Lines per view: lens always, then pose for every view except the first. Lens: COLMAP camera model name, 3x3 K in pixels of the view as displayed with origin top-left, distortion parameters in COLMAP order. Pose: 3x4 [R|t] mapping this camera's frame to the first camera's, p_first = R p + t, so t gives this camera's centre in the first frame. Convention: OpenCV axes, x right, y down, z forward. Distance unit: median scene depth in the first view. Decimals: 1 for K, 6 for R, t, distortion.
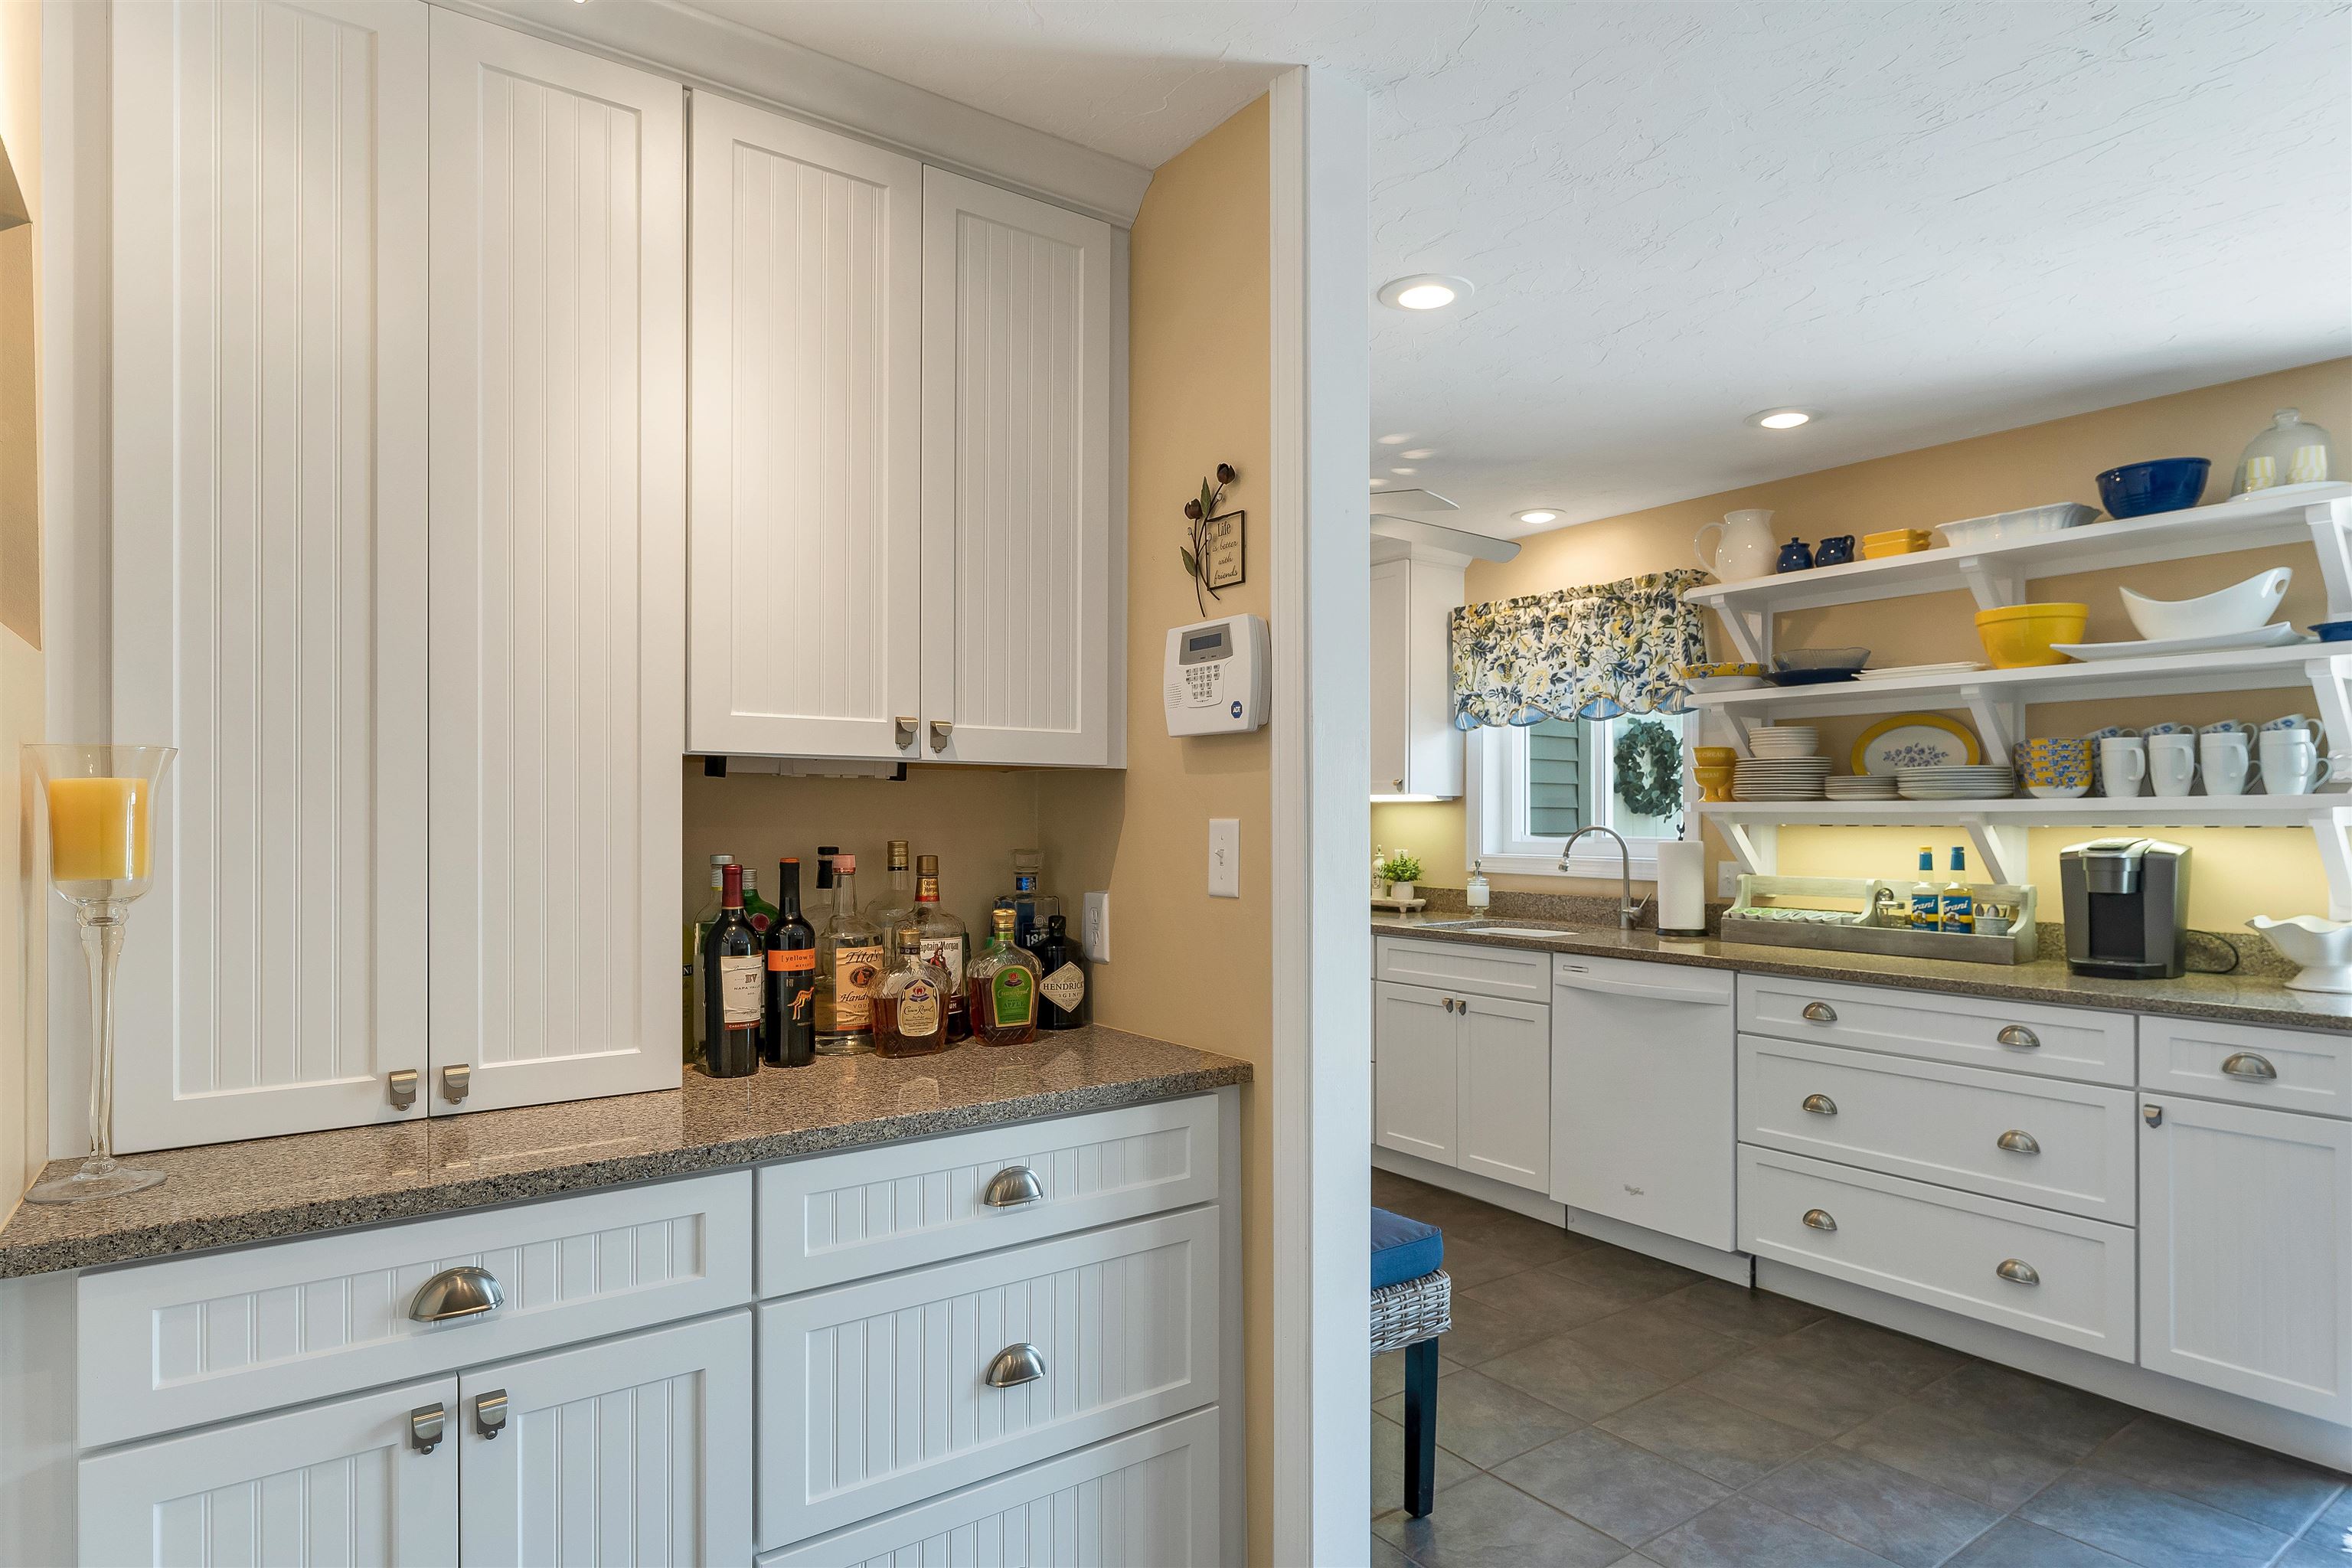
lens RADIAL K [[1273.5, 0, 1180.8], [0, 1273.5, 813.7], [0, 0, 1]] dist [0.002818, 0.000133]
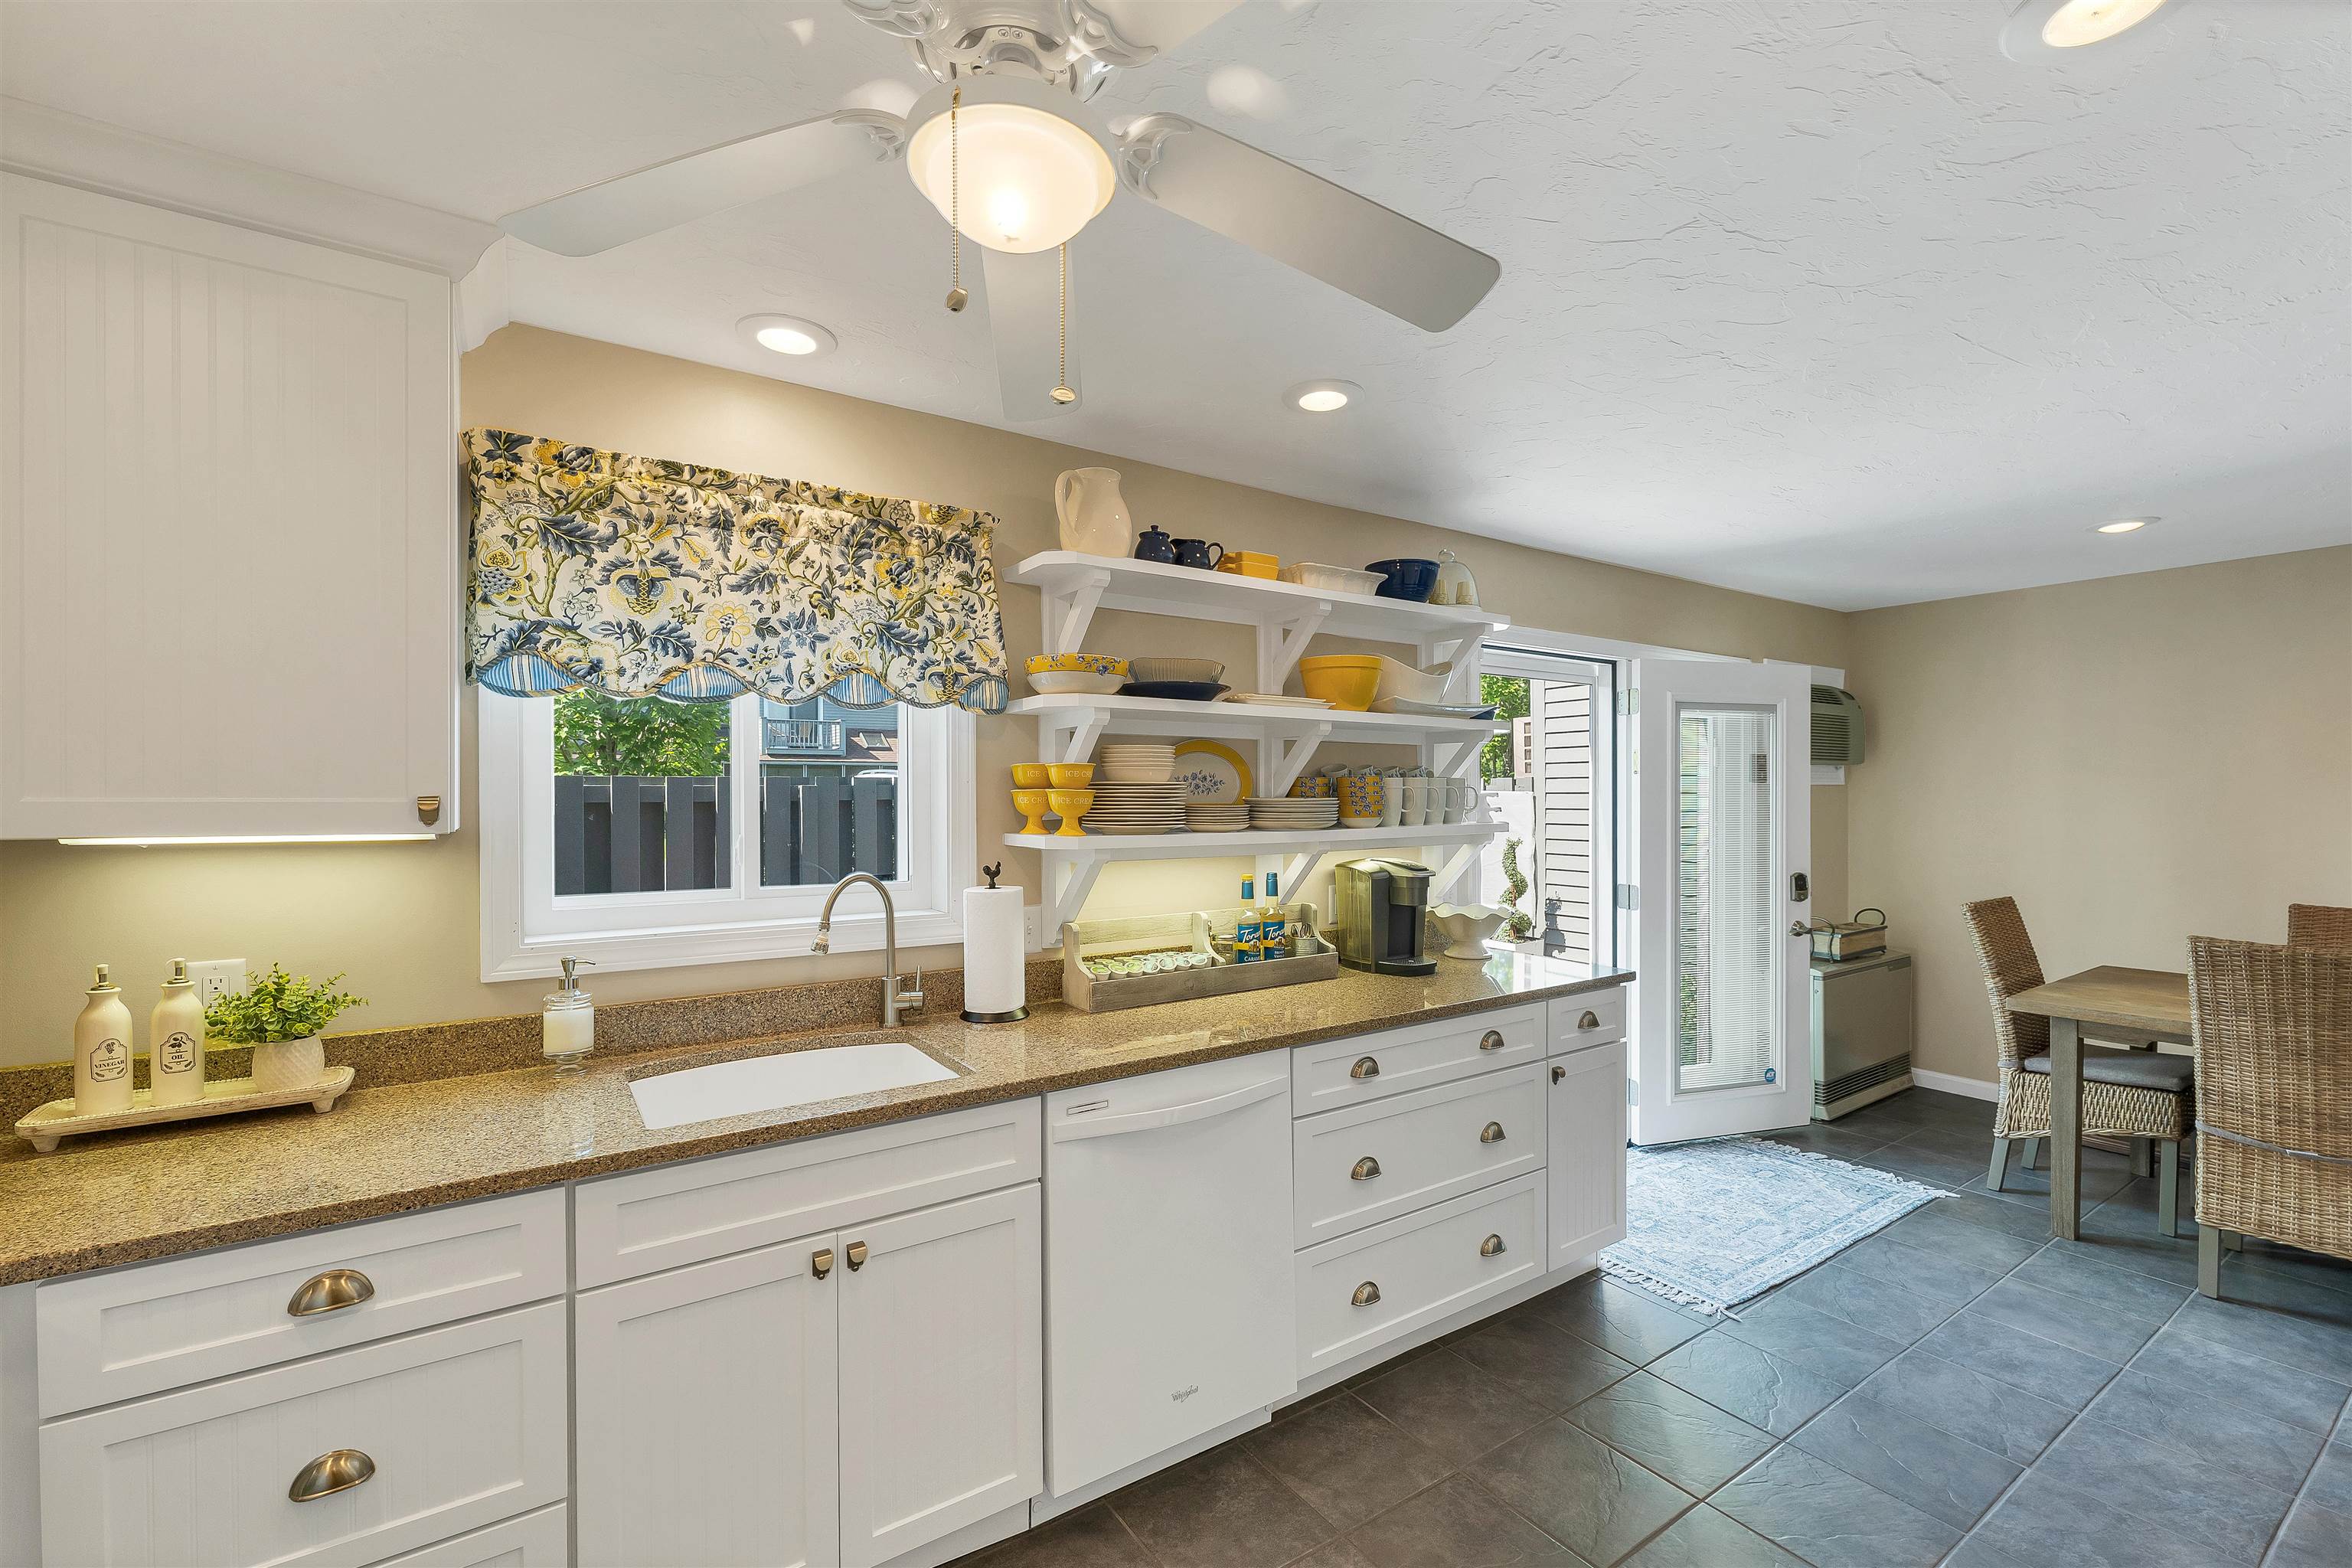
lens RADIAL K [[992.5, 0, 1175.8], [0, 992.5, 798.3], [0, 0, 1]] dist [0.000552, -0.000055]
pose [[0.038002, -0.003734, 0.999271, -0.167595], [-0.000009, 0.999993, 0.003737, -0.031426], [-0.999278, -0.000151, 0.038001, 0.857747]]
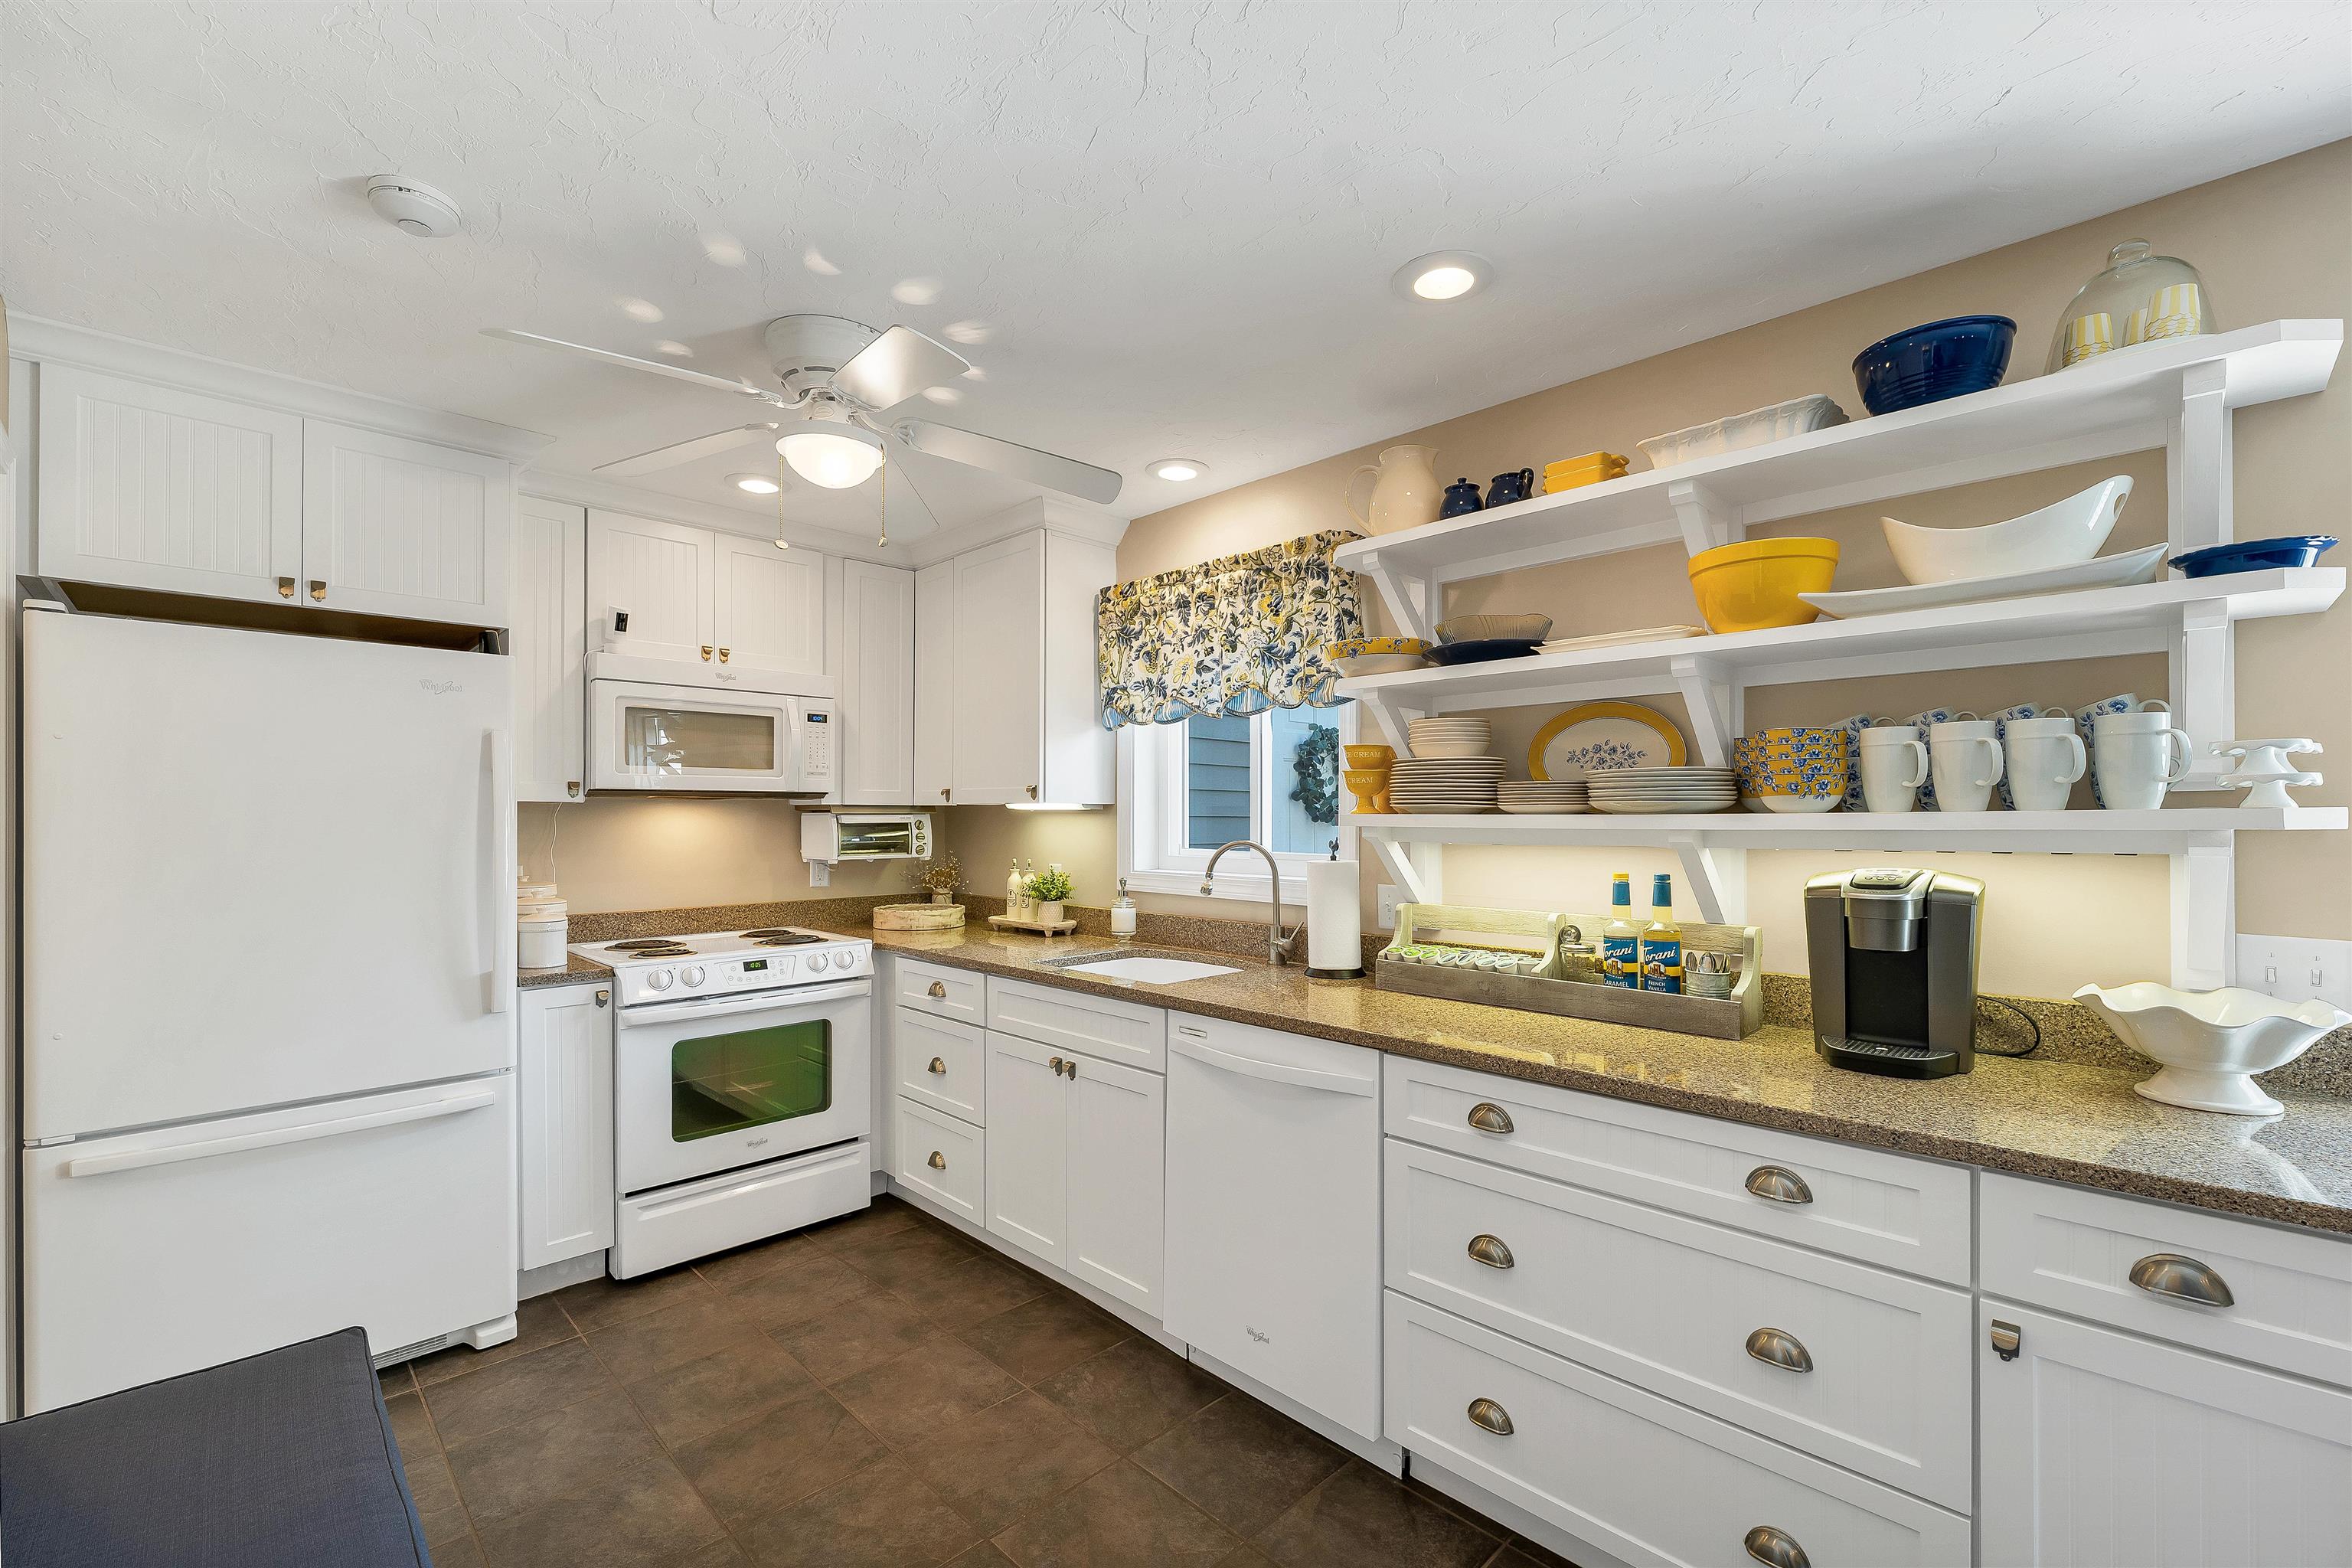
lens RADIAL K [[985.4, 0, 1177.5], [0, 985.4, 809.5], [0, 0, 1]] dist [-0.000707, 0.000225]
pose [[0.988622, 0.001063, 0.150418, 0.193776], [-0.000269, 0.999986, -0.005300, -0.008004], [-0.150422, 0.005199, 0.988608, 0.380127]]
